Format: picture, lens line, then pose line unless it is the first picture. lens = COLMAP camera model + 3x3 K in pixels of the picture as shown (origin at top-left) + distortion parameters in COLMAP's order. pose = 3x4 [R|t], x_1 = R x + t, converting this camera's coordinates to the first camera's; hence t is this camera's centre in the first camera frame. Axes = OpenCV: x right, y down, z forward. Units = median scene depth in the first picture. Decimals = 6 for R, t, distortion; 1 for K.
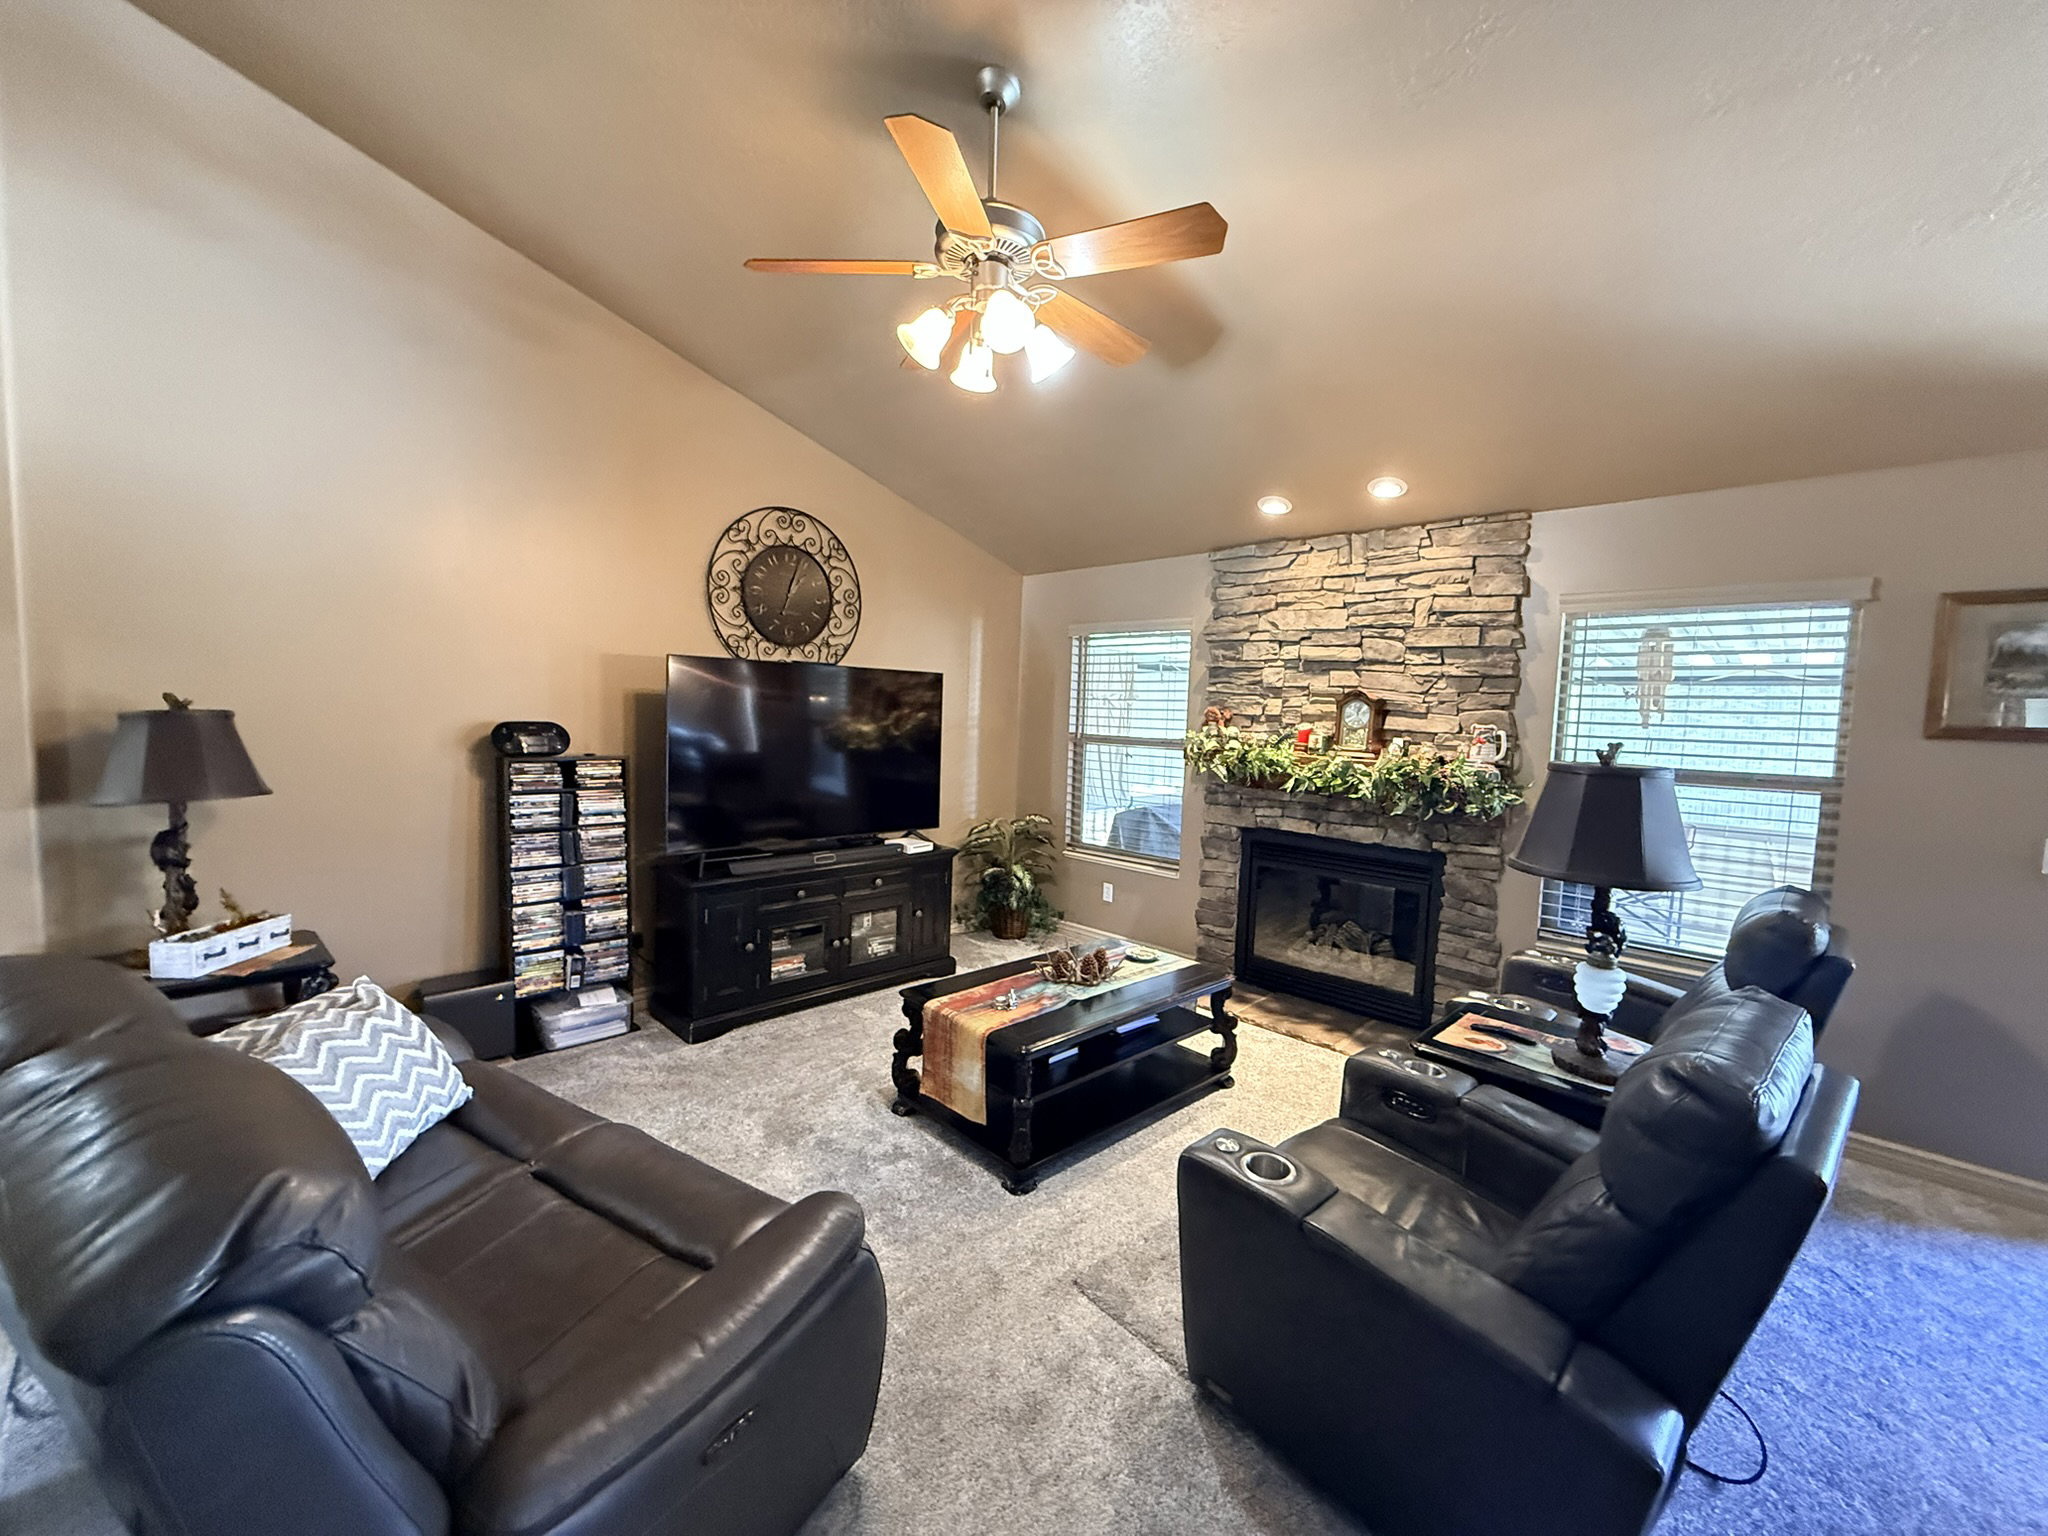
lens RADIAL K [[816.3, 0, 1019.0], [0, 816.3, 768.8], [0, 0, 1]] dist [-0.003183, 0.000387]
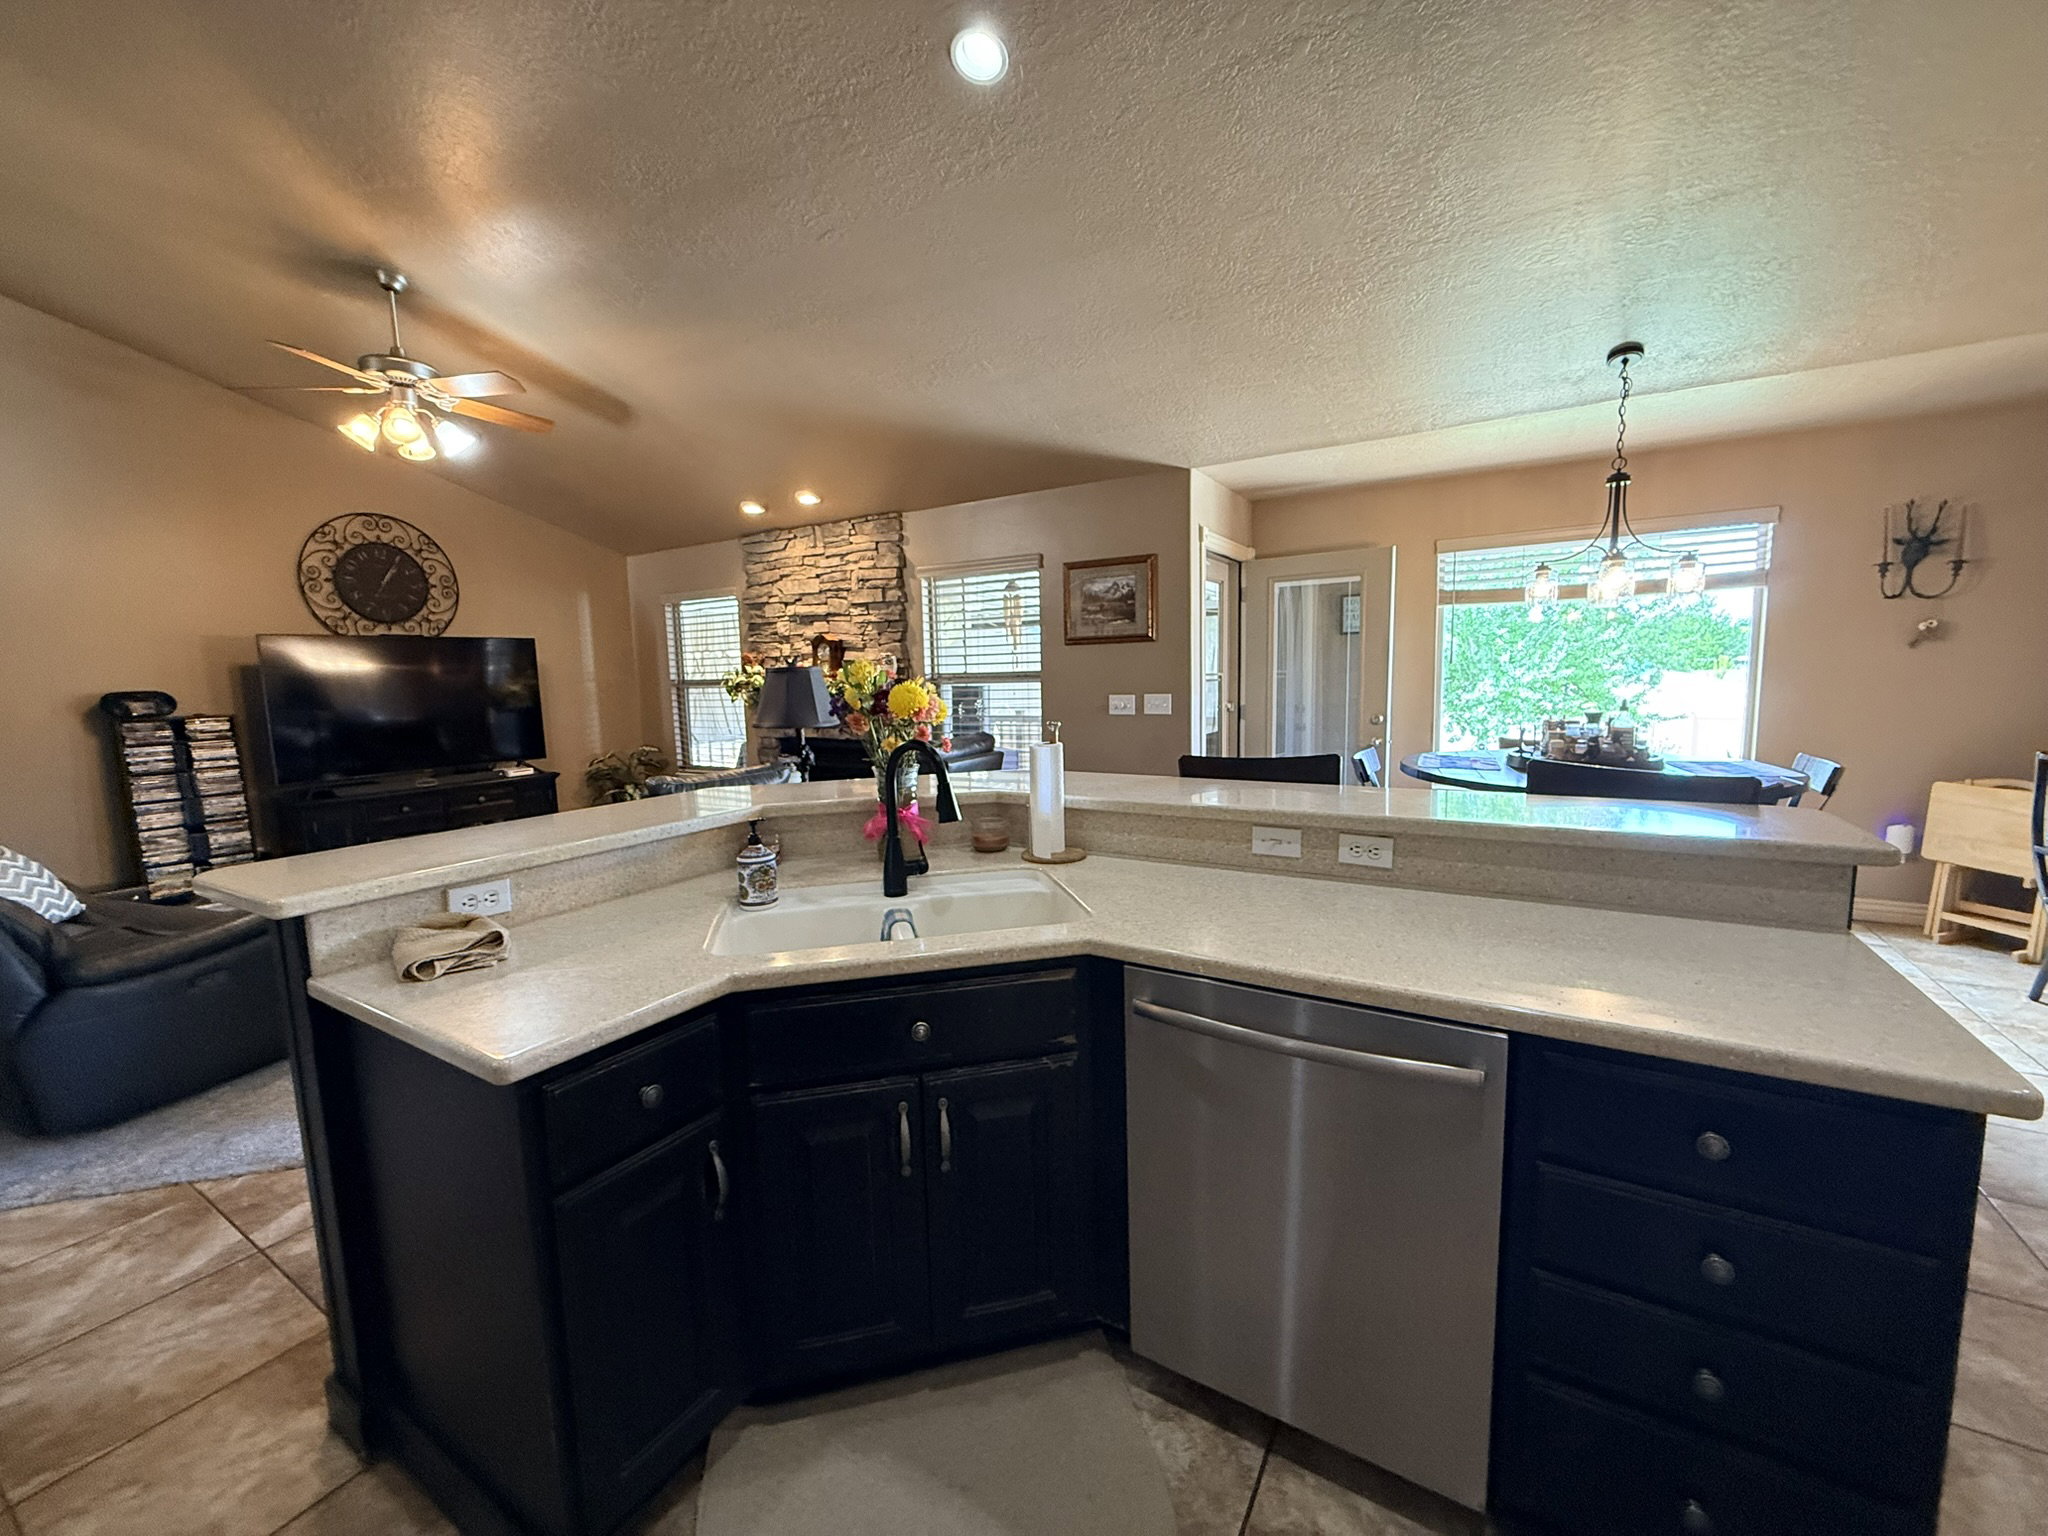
lens RADIAL K [[816.3, 0, 1025.0], [0, 816.3, 767.0], [0, 0, 1]] dist [-0.003183, 0.000387]
pose [[0.972654, -0.086202, 0.215670, 0.438847], [0.075701, 0.995529, 0.056500, 0.085988], [-0.219576, -0.038628, 0.974830, -0.523122]]
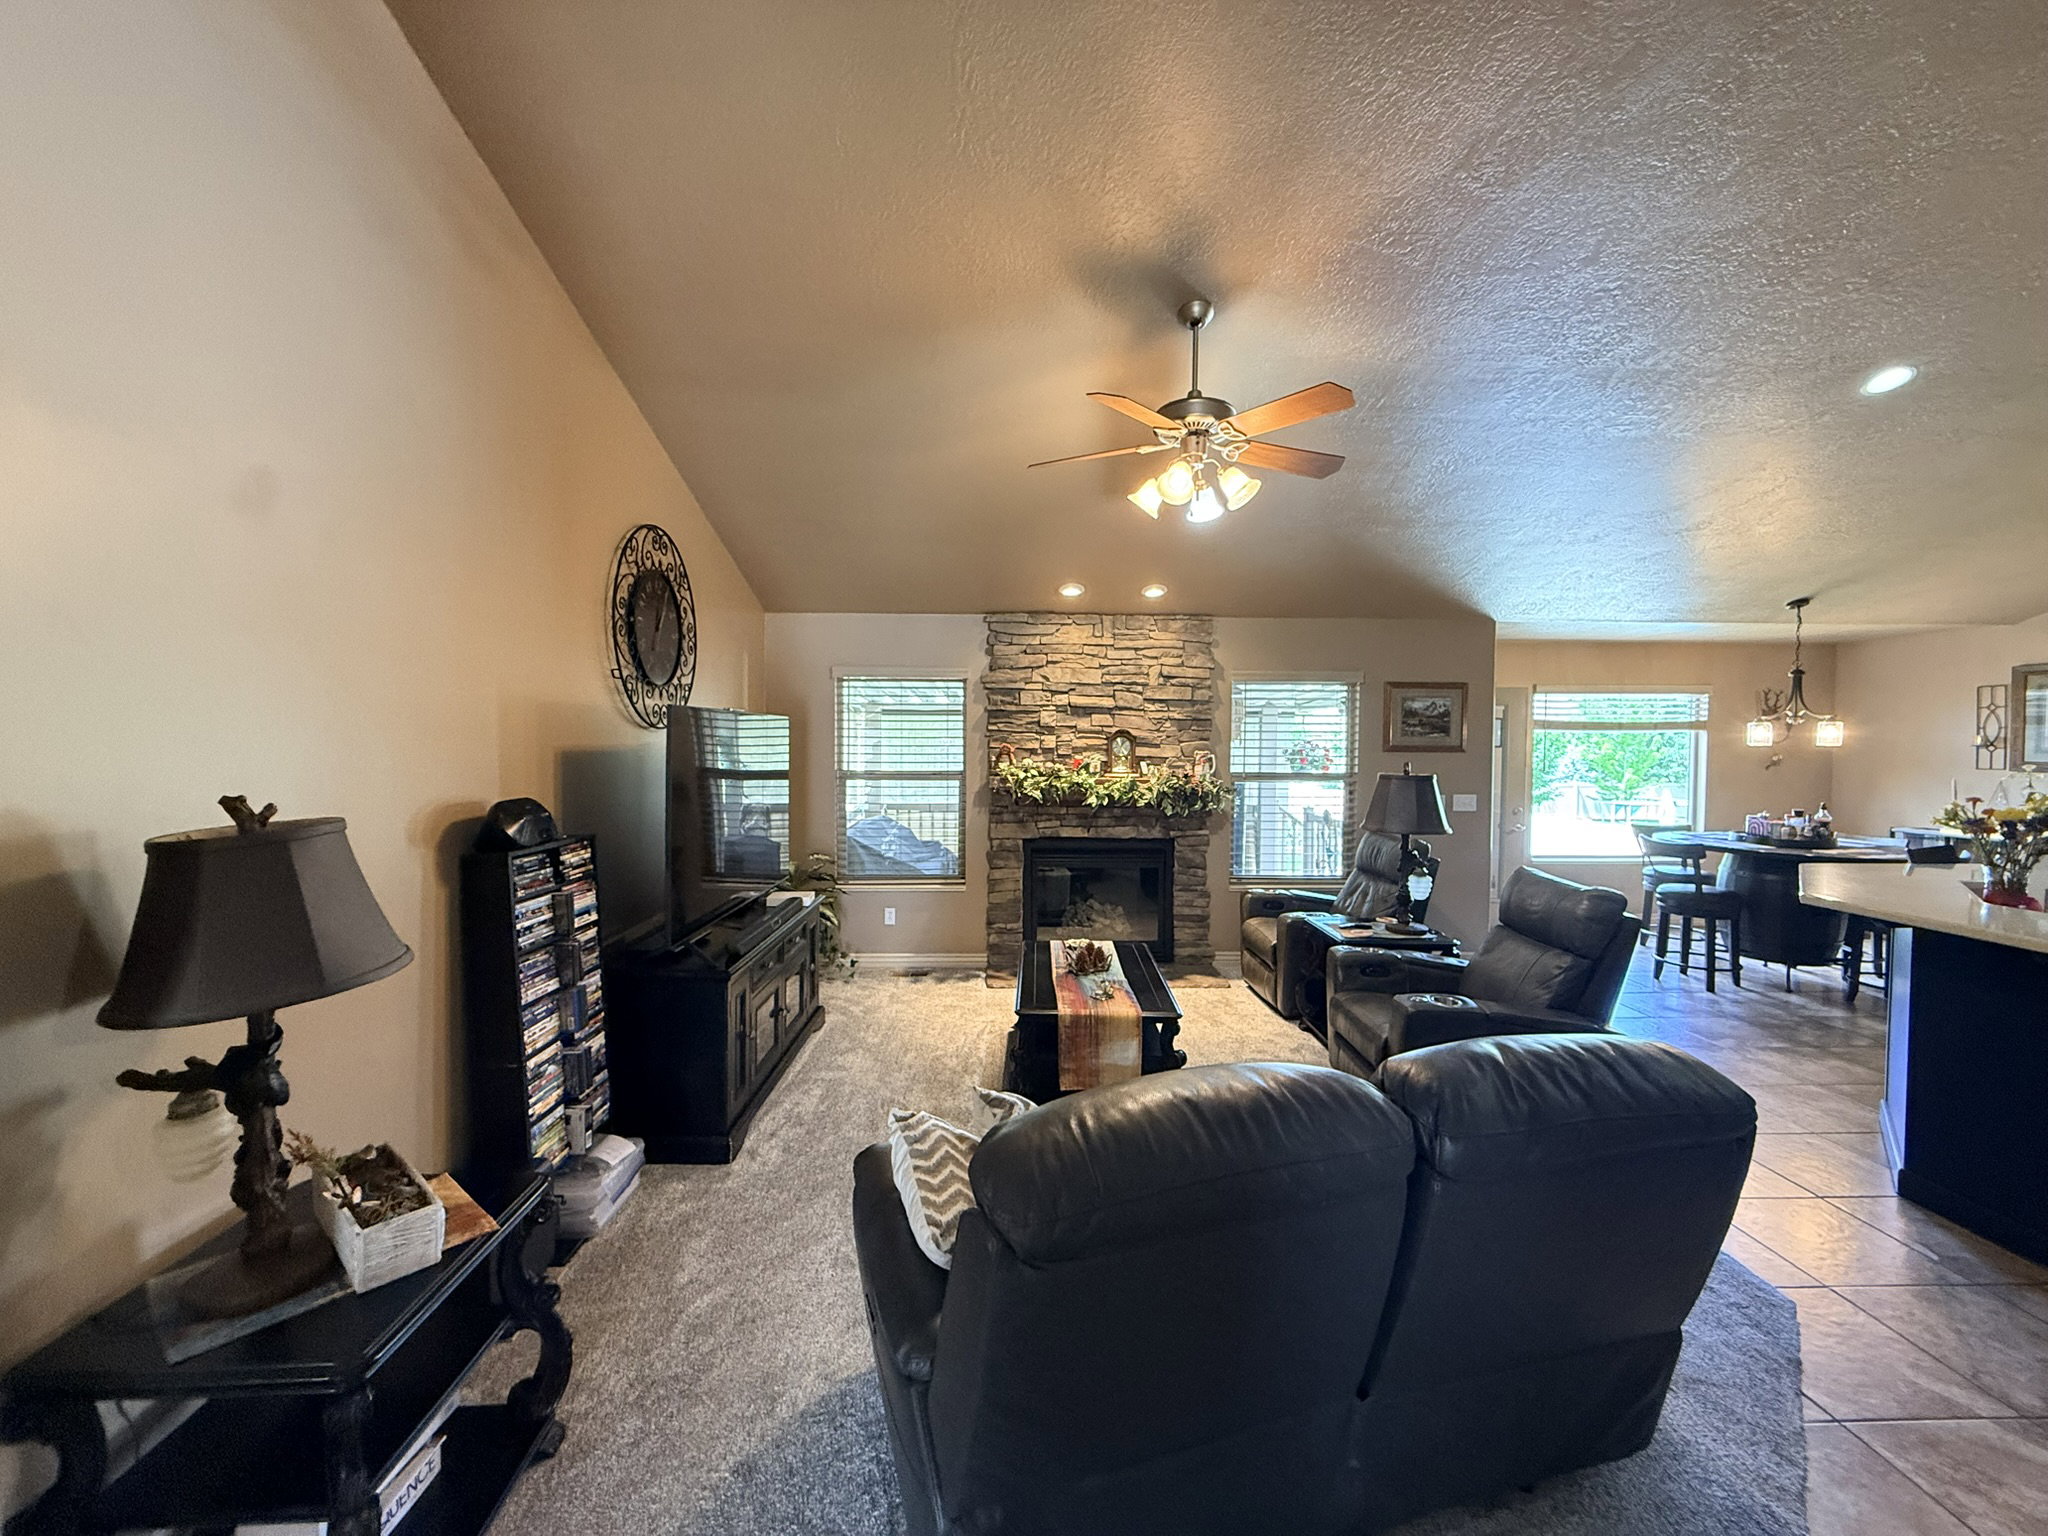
lens RADIAL K [[816.3, 0, 1026.0], [0, 816.3, 765.0], [0, 0, 1]] dist [-0.003183, 0.000387]
pose [[0.691314, -0.051029, 0.720750, -0.715399], [0.069279, 0.997589, 0.004180, -0.053016], [-0.719225, 0.047043, 0.693182, 0.156482]]
